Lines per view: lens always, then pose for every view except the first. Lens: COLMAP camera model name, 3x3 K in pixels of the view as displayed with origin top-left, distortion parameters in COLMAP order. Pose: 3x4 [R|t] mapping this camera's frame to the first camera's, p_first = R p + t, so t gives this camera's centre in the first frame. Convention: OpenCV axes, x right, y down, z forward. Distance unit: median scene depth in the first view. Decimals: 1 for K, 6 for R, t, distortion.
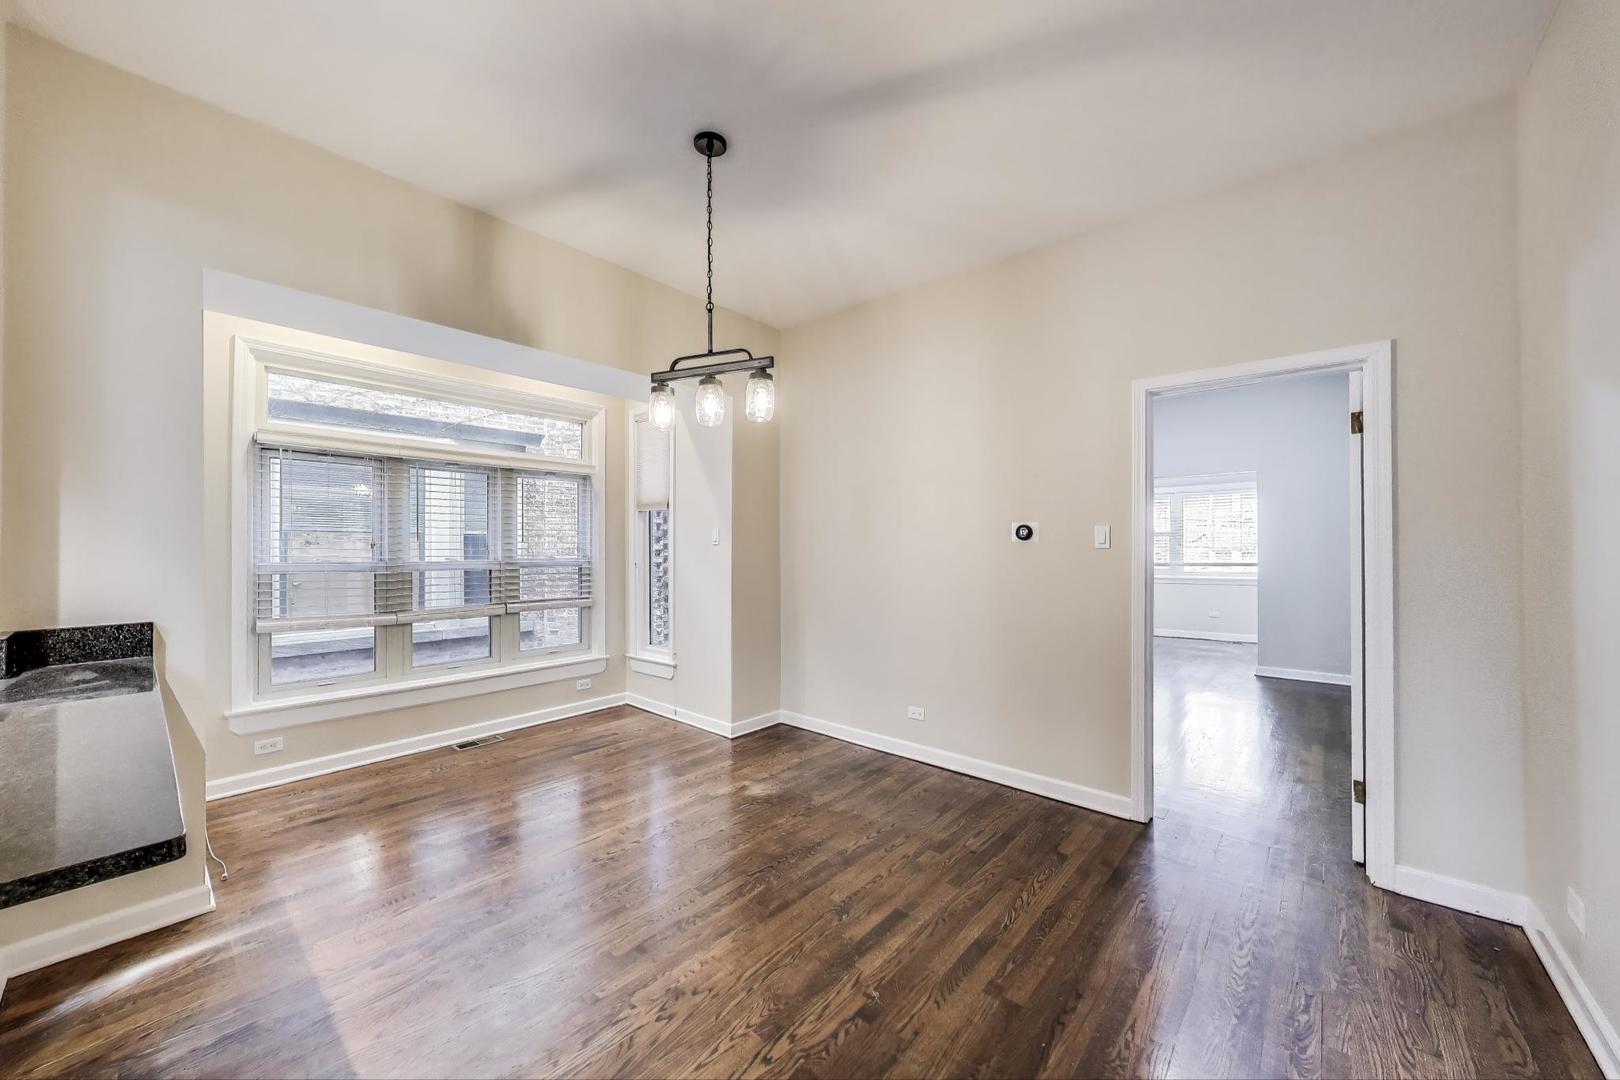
lens RADIAL K [[587.5, 0, 809.9], [0, 587.5, 541.9], [0, 0, 1]] dist [0.001621, 0.000165]
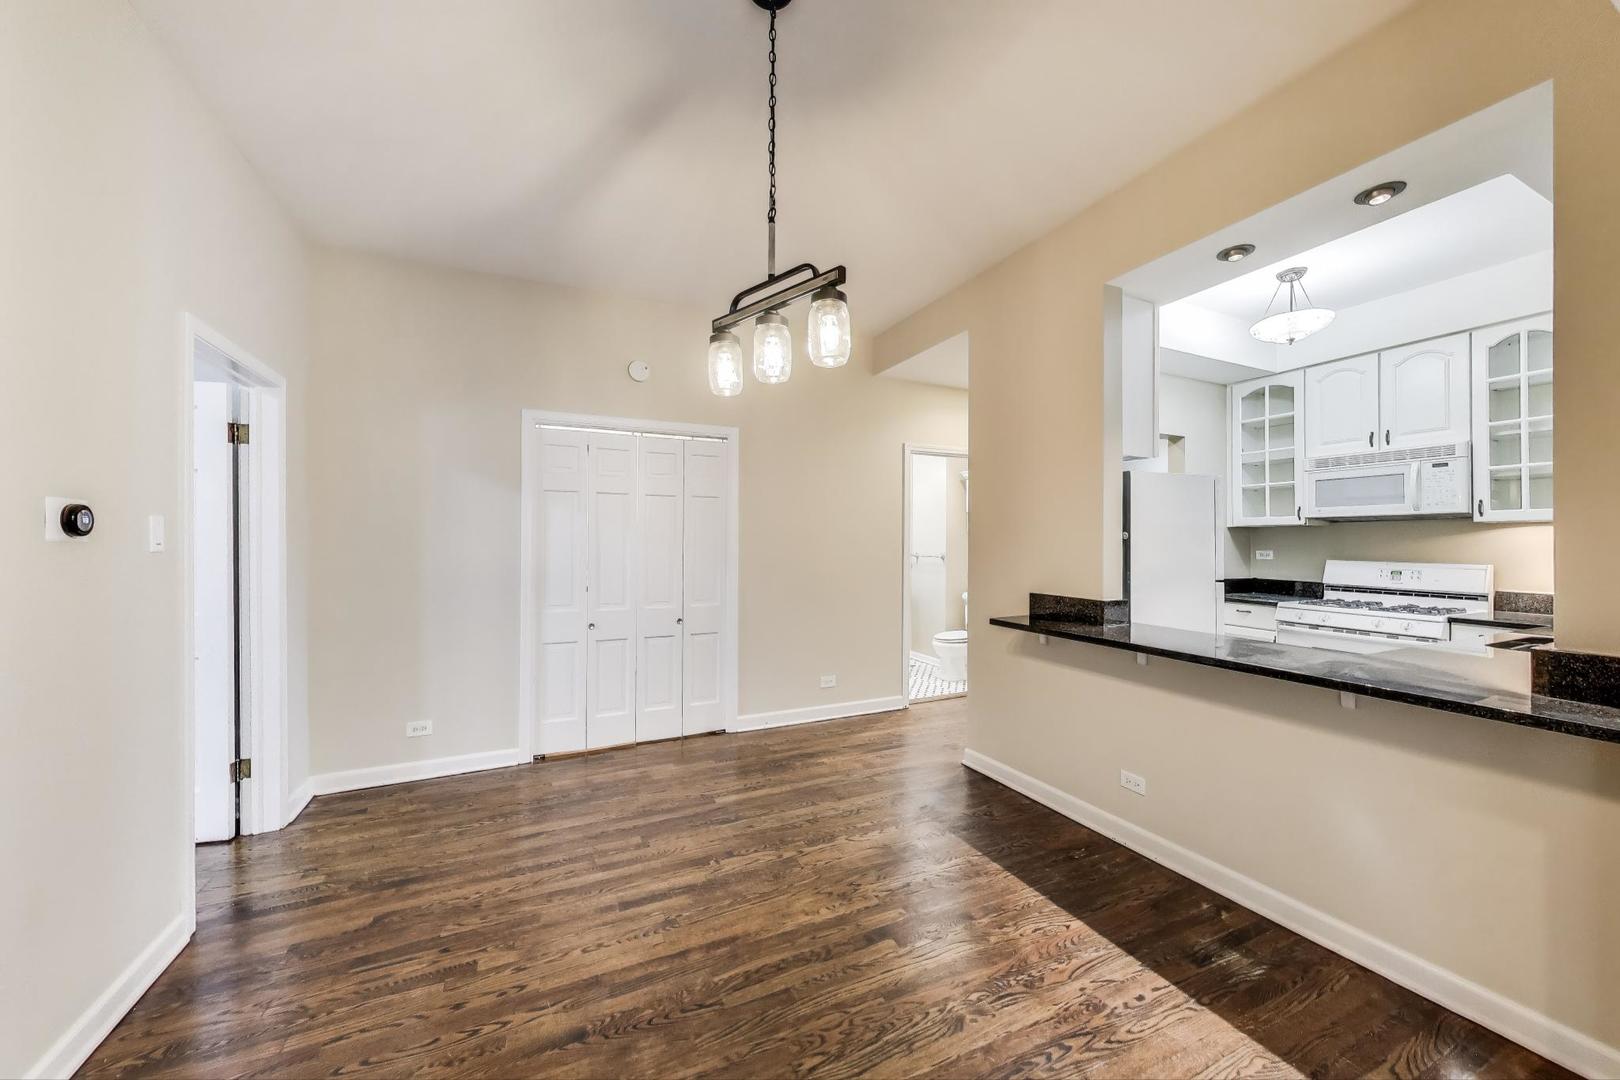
lens RADIAL K [[590.1, 0, 816.7], [0, 590.1, 531.2], [0, 0, 1]] dist [-0.002052, -0.000014]
pose [[-0.920244, 0.006251, 0.391295, -0.543132], [-0.002083, 0.999780, -0.020869, 0.002284], [-0.391339, -0.020019, -0.920029, 1.775099]]
